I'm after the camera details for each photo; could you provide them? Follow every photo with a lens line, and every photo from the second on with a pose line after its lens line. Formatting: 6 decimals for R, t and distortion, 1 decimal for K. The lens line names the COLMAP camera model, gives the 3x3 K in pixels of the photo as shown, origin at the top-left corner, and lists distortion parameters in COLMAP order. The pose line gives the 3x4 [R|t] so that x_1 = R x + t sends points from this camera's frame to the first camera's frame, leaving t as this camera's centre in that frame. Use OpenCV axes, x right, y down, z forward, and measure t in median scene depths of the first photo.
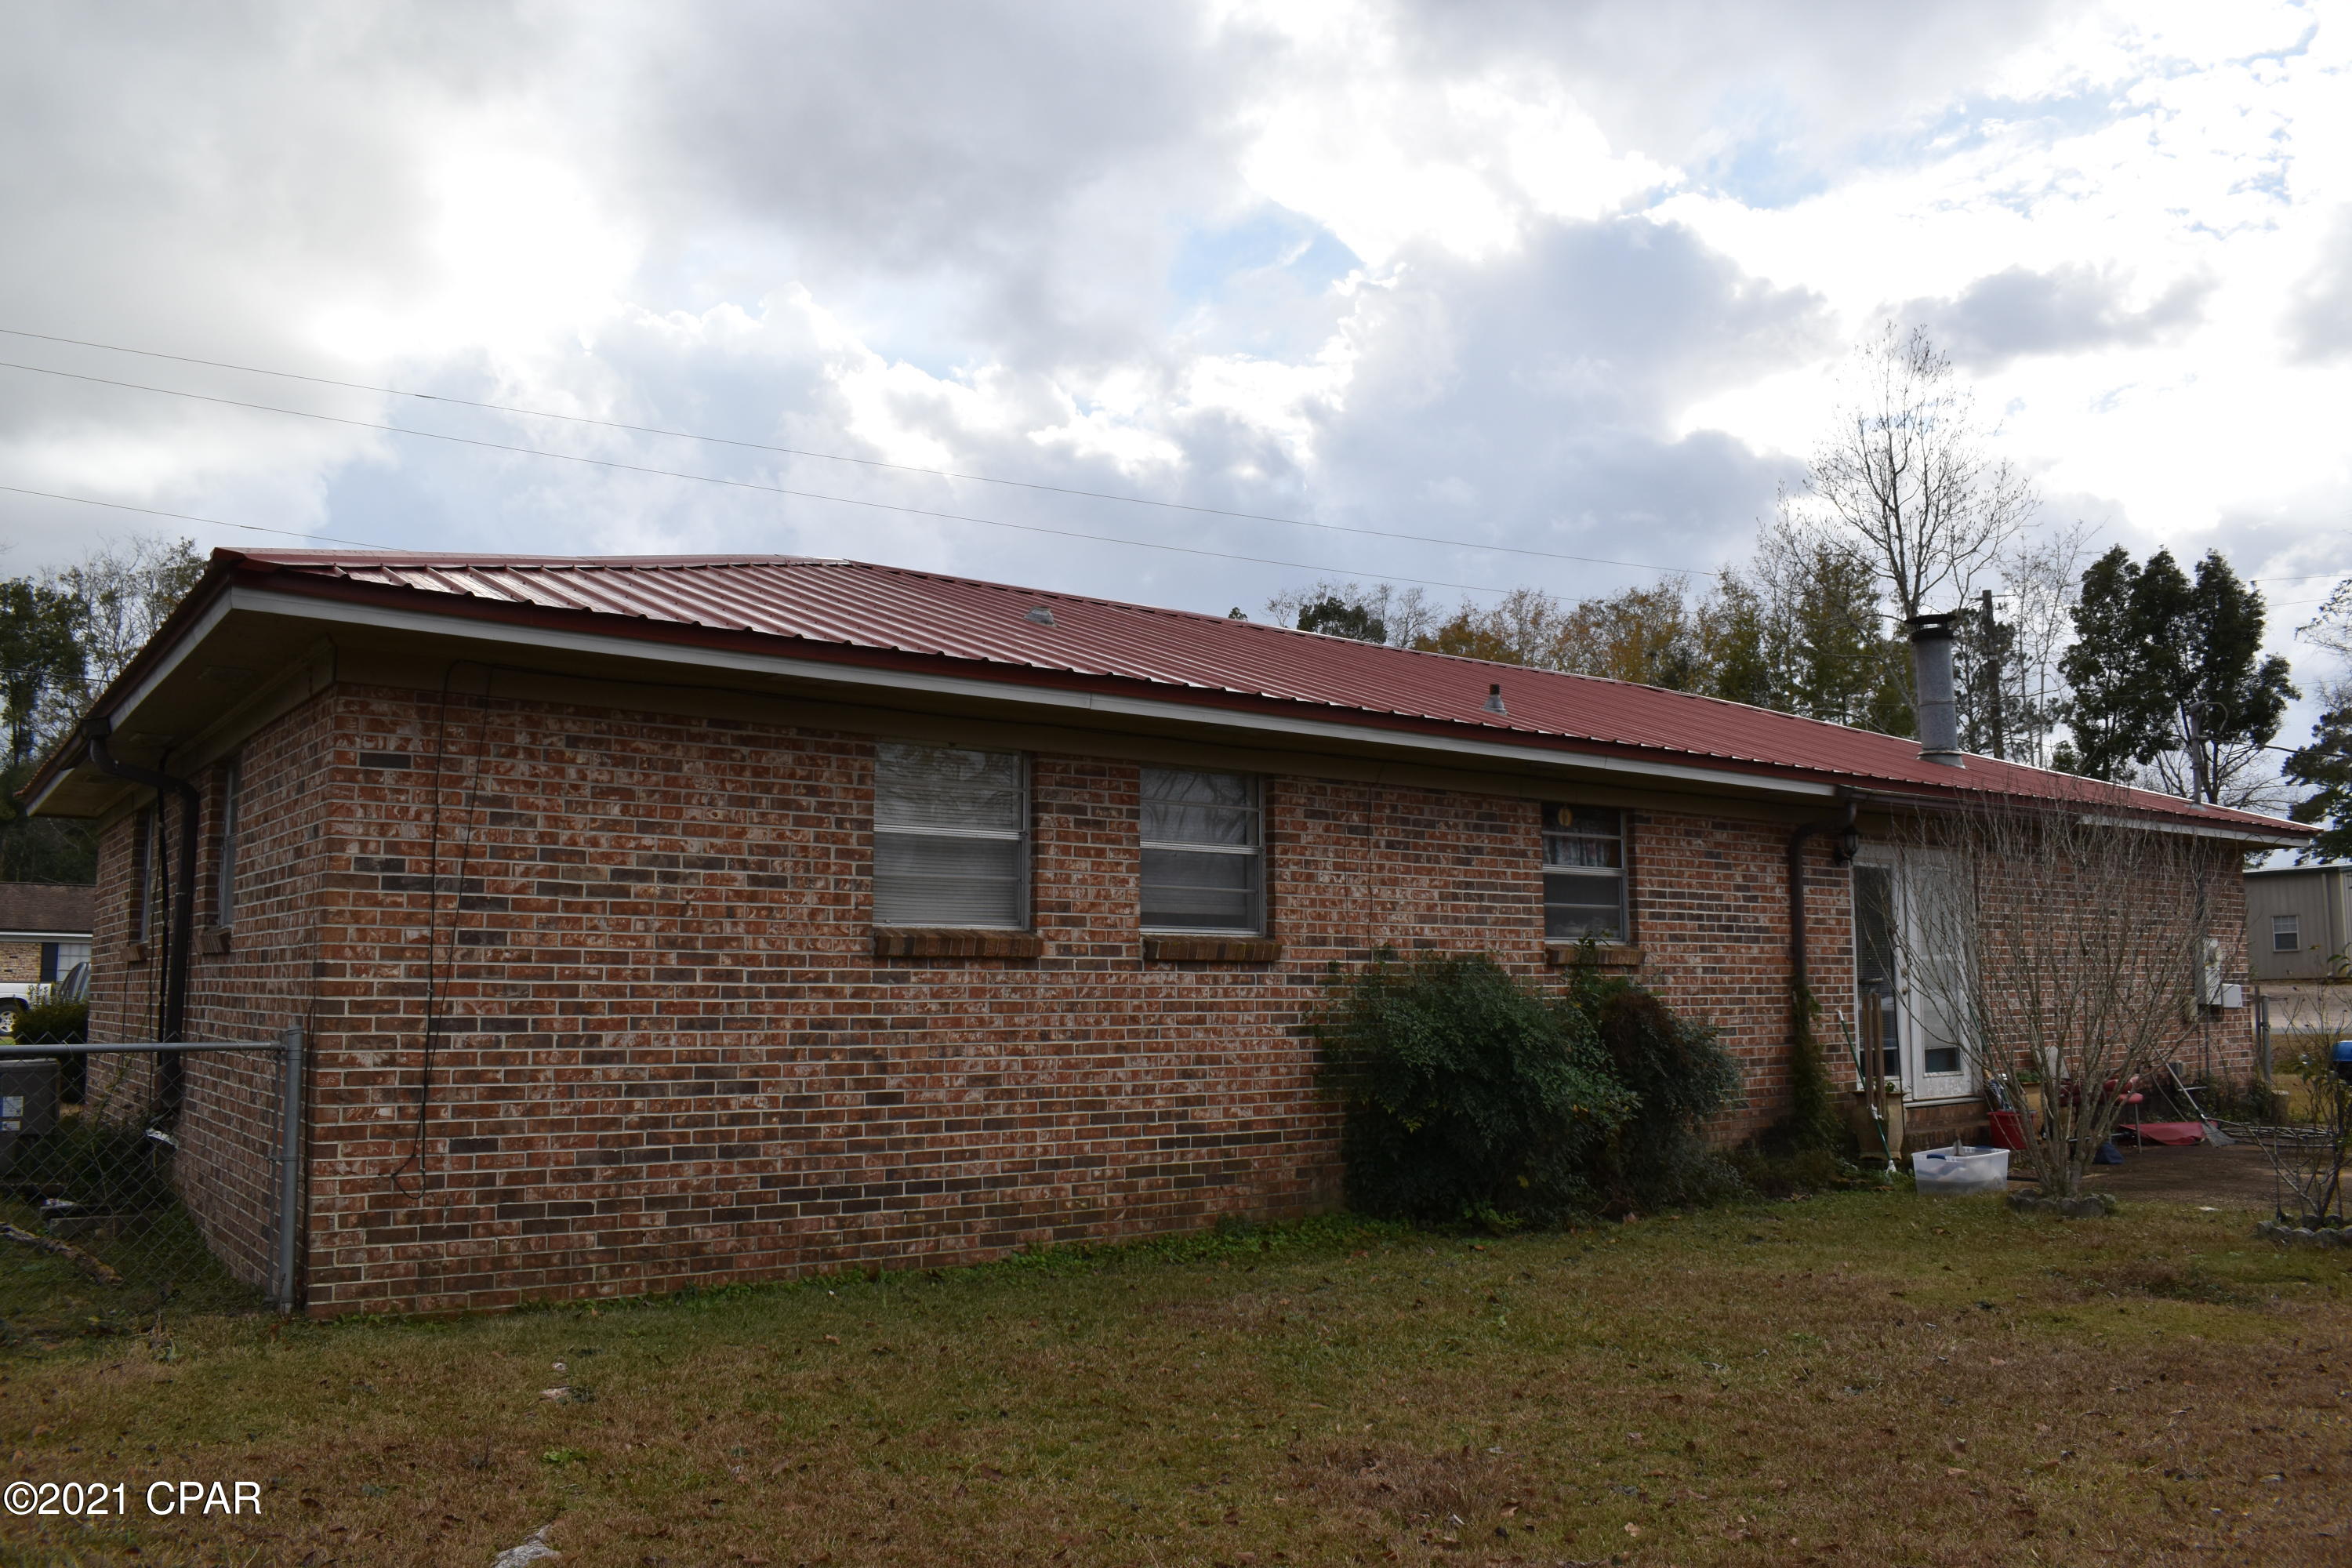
lens RADIAL K [[1841.5, 0, 1212.8], [0, 1841.5, 790.0], [0, 0, 1]] dist [-0.098288, 0.019508]
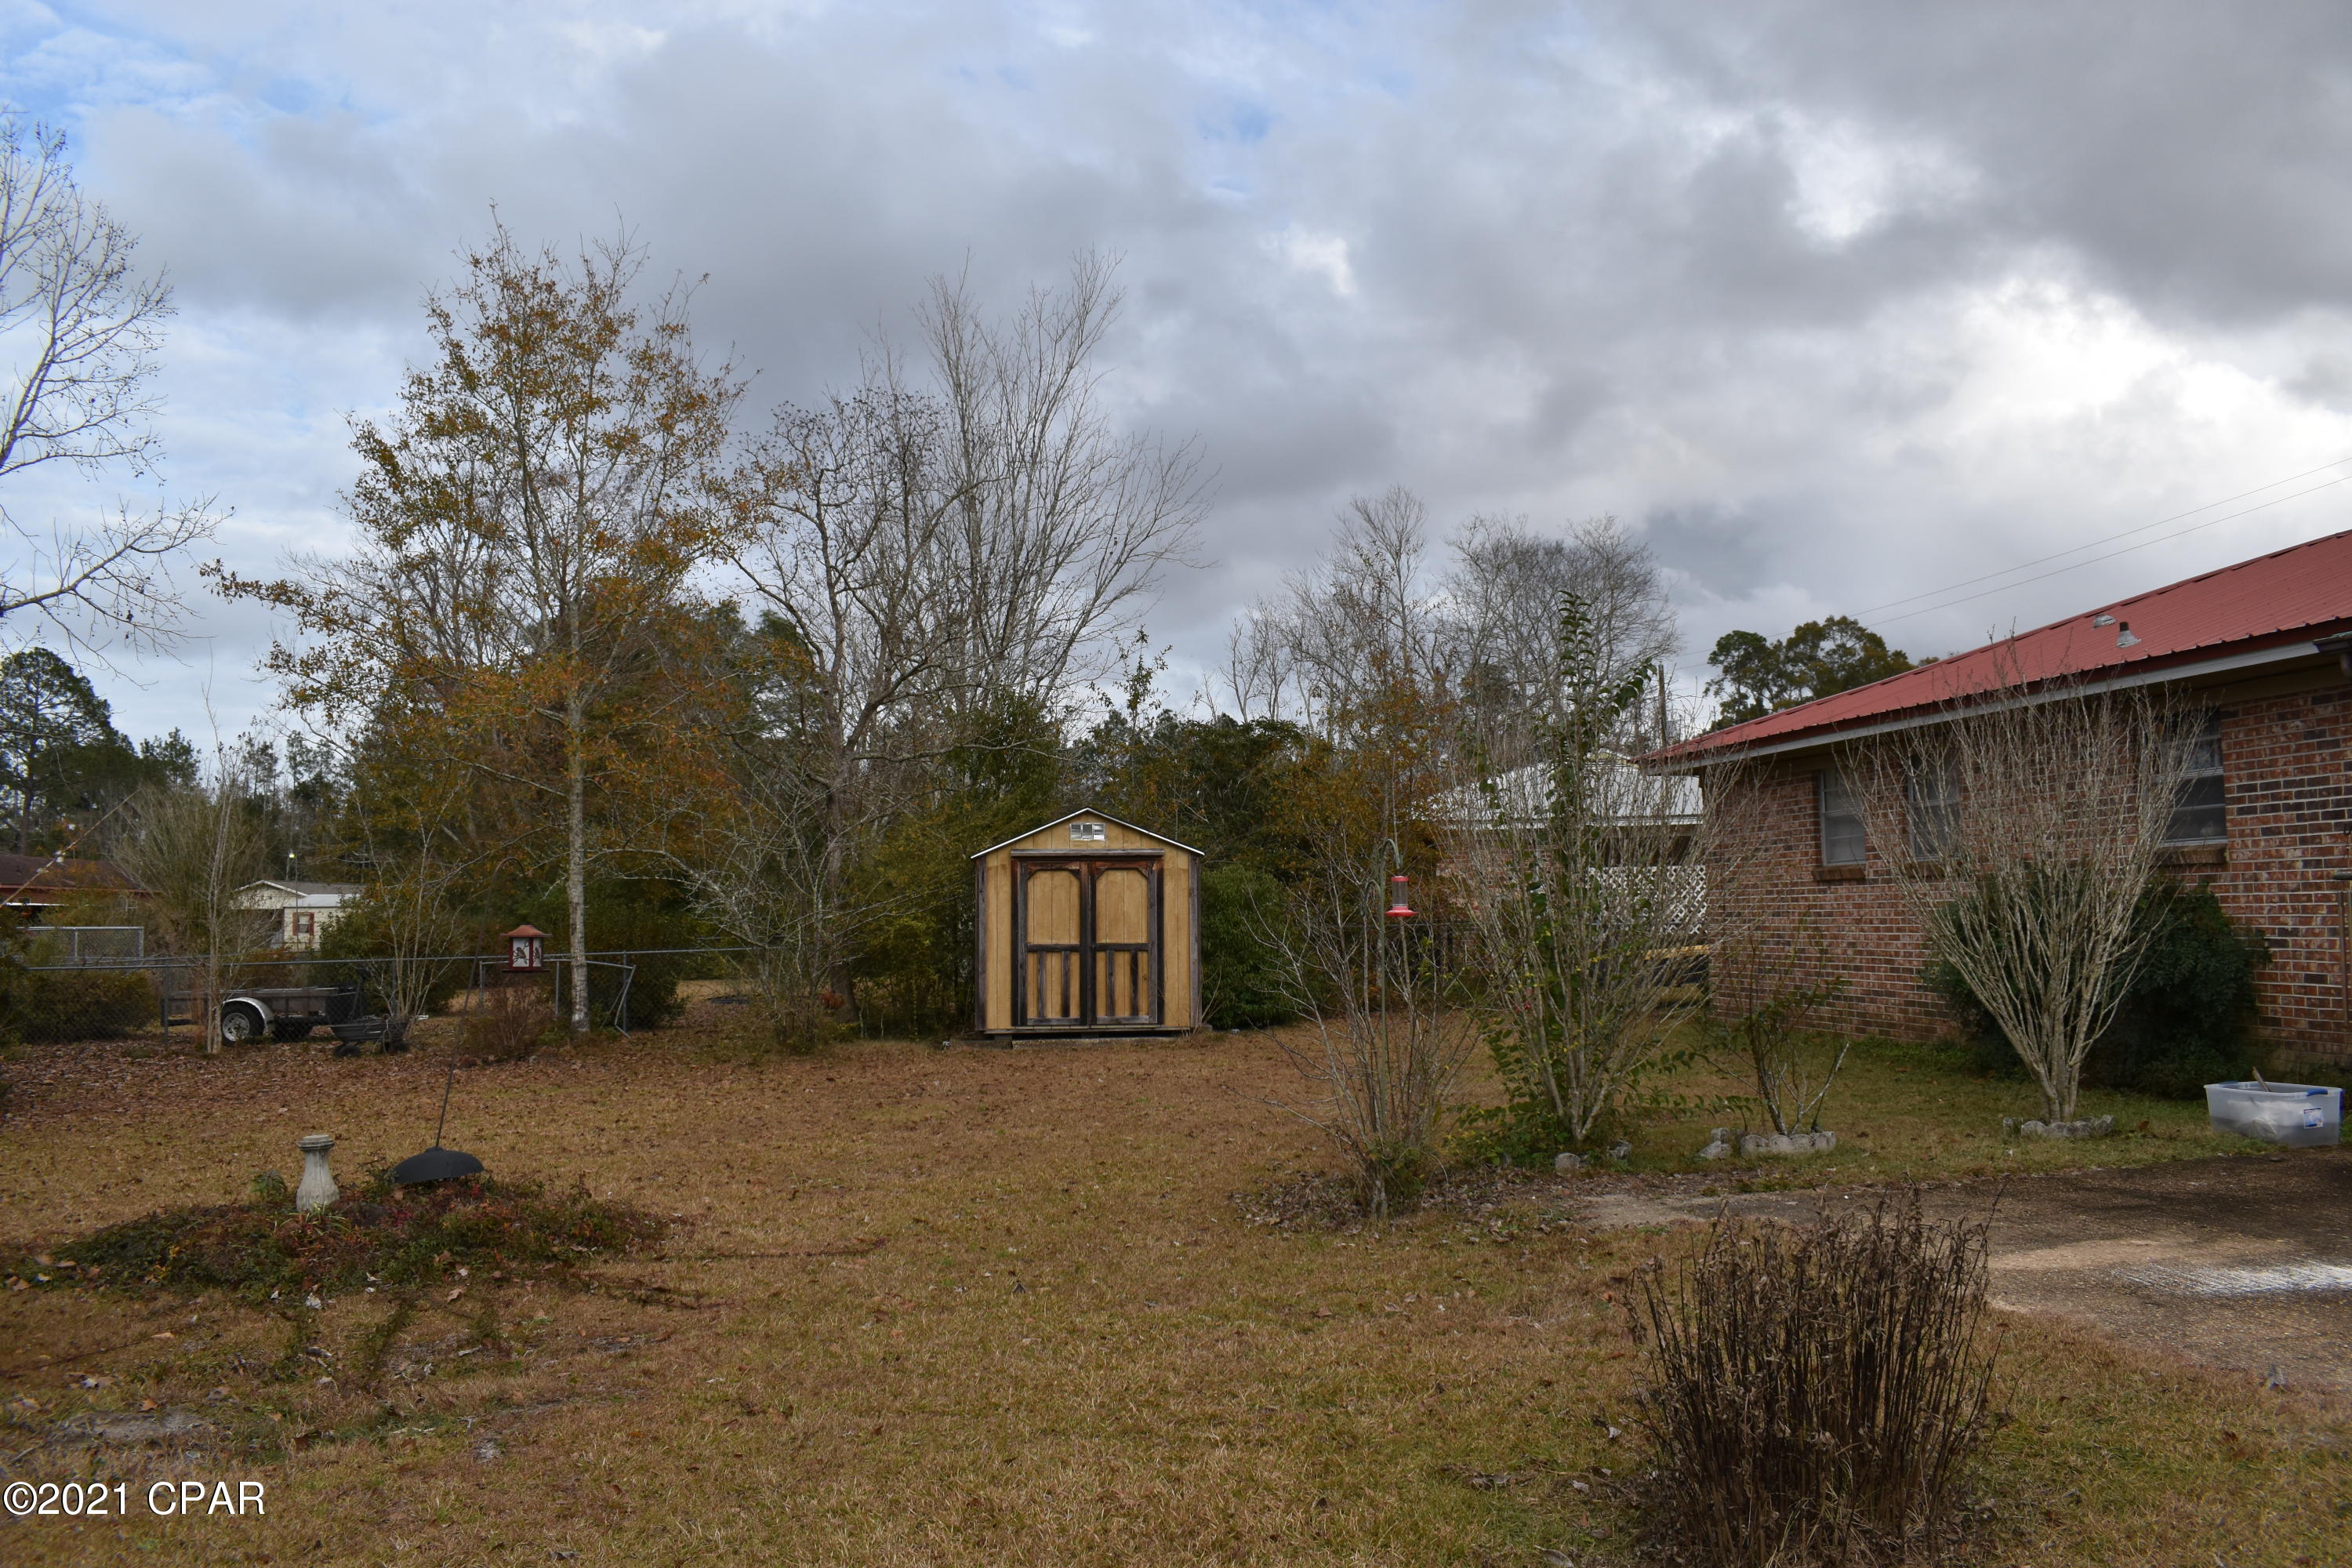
lens RADIAL K [[1841.5, 0, 1210.3], [0, 1841.5, 756.7], [0, 0, 1]] dist [-0.098288, 0.019508]
pose [[-0.476539, -0.061658, -0.876989, 1.738586], [0.117626, 0.984097, -0.133104, 0.132505], [0.871249, -0.166586, -0.461708, 1.252583]]
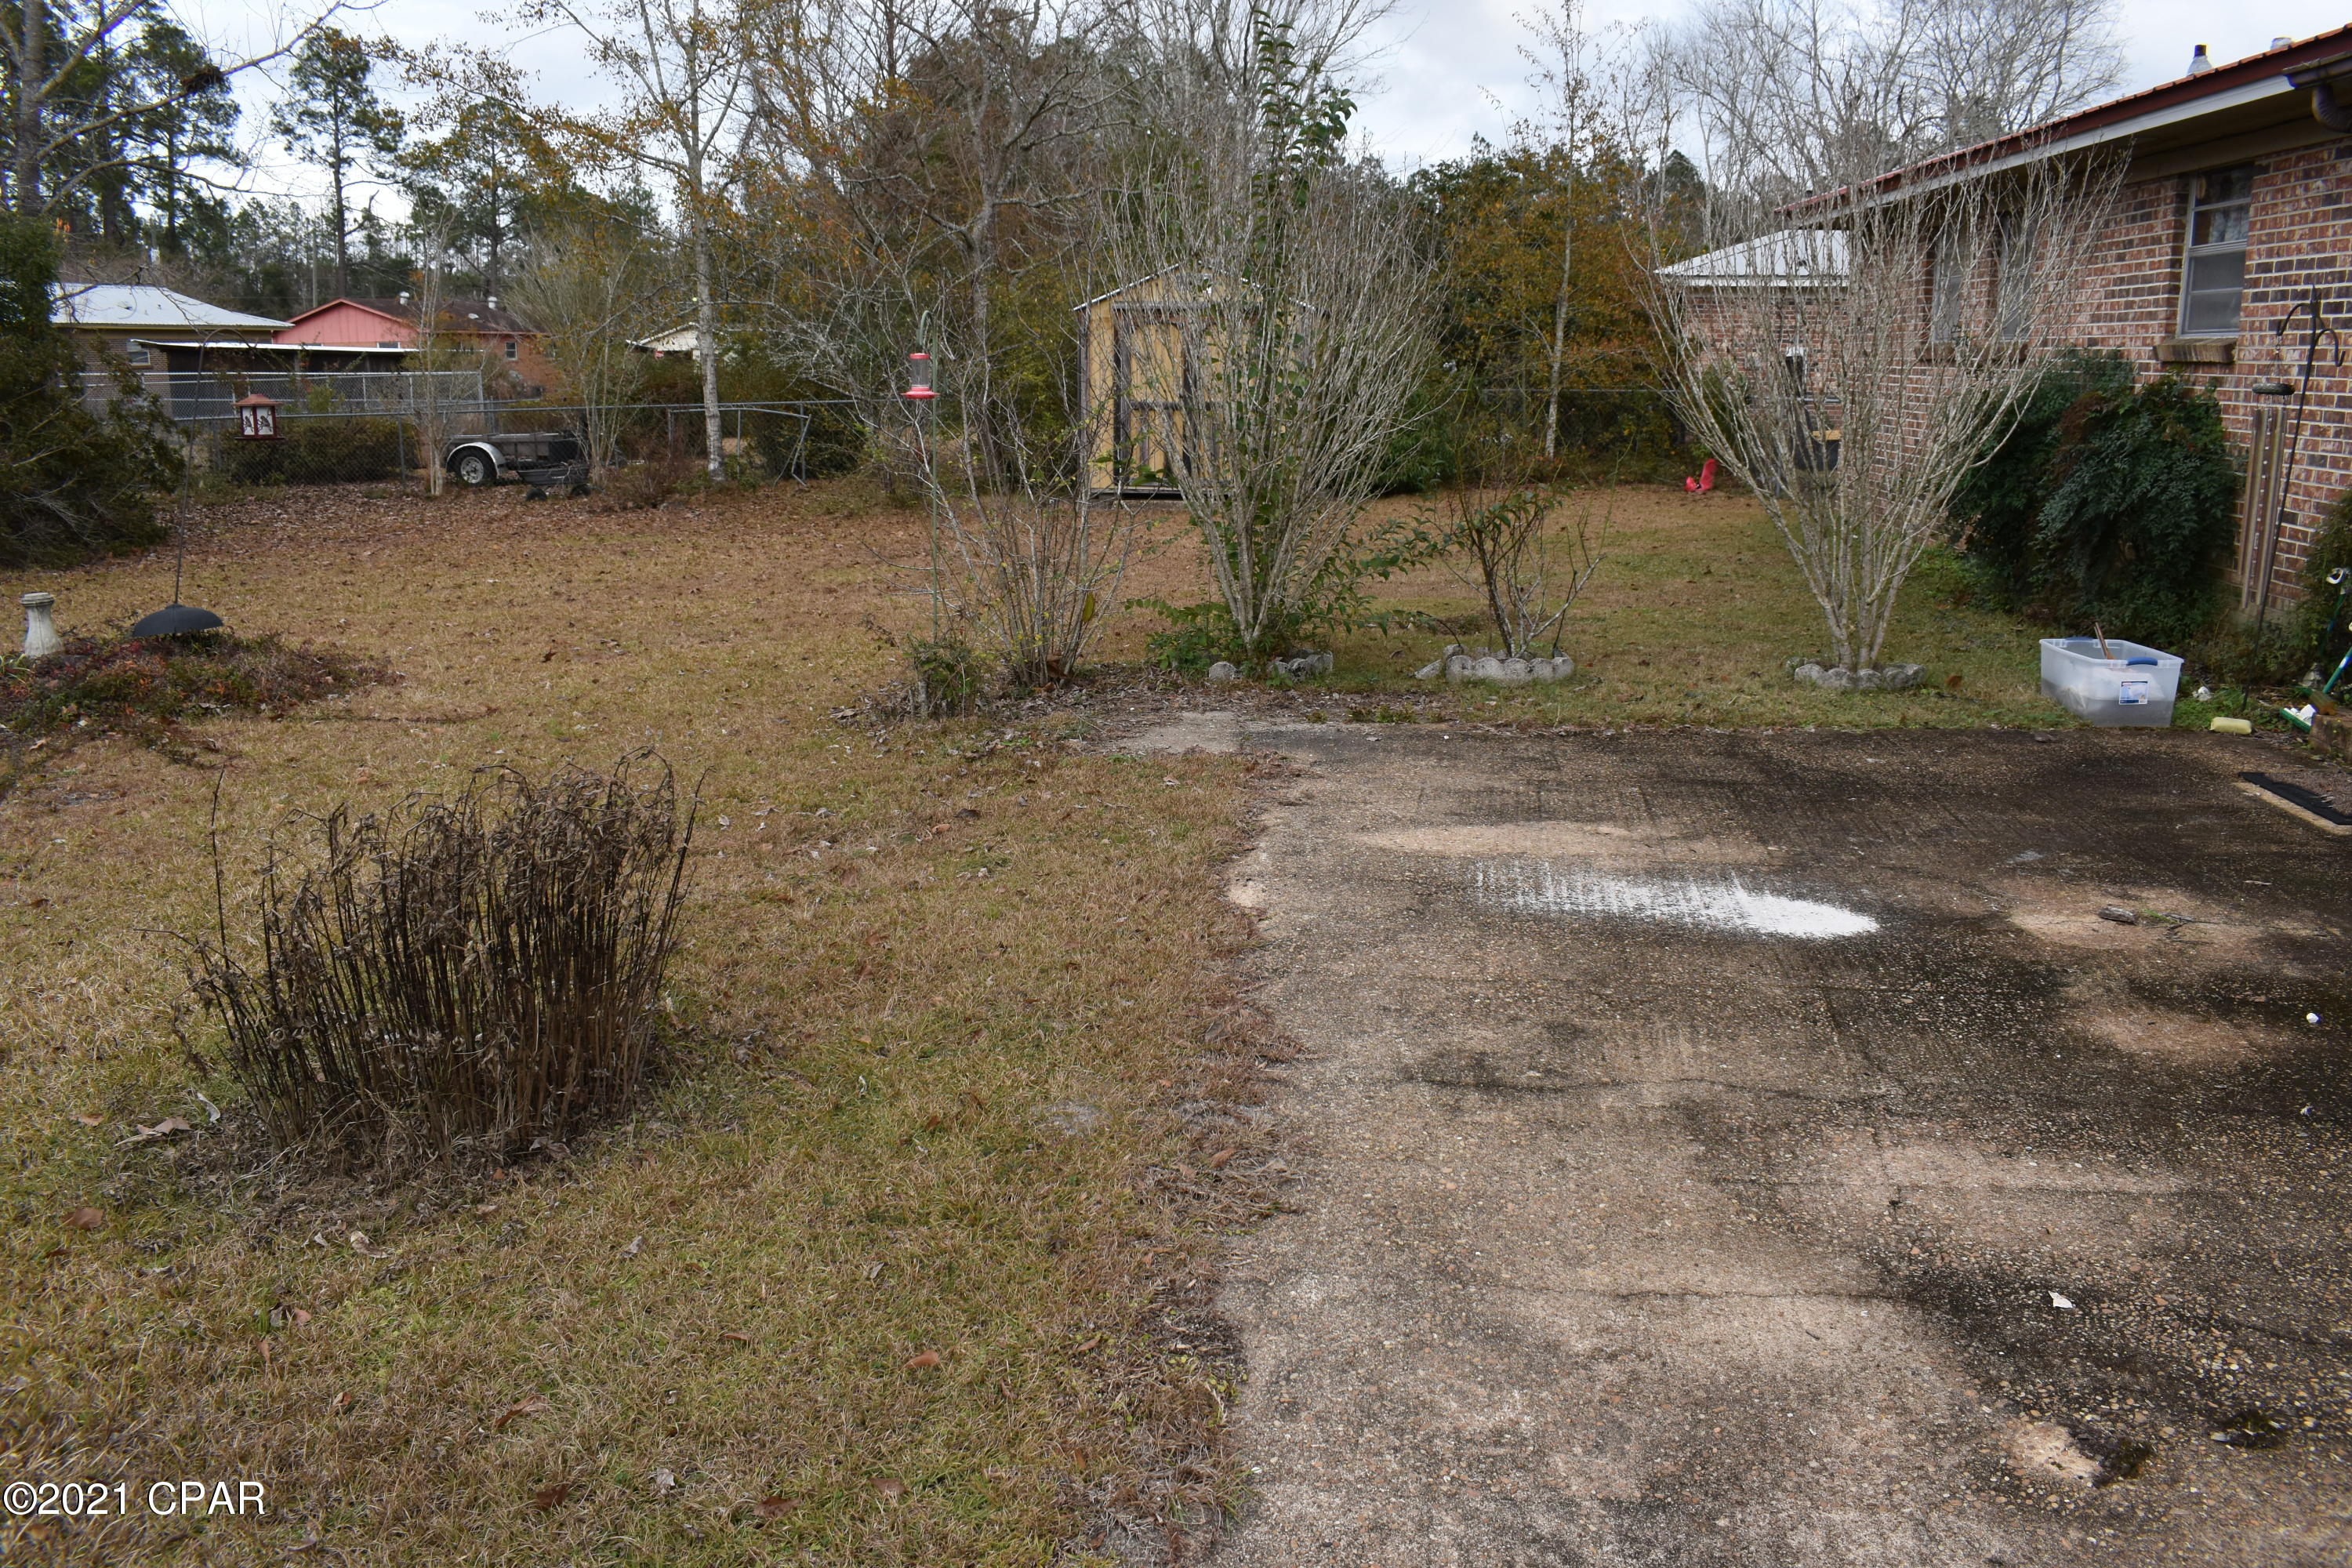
lens RADIAL K [[1841.5, 0, 1212.2], [0, 1841.5, 765.0], [0, 0, 1]] dist [-0.098288, 0.019508]
pose [[-0.678085, 0.161021, -0.717128, 1.425834], [0.083004, 0.986242, 0.142961, 0.154876], [0.730282, 0.037415, -0.682121, 1.549897]]
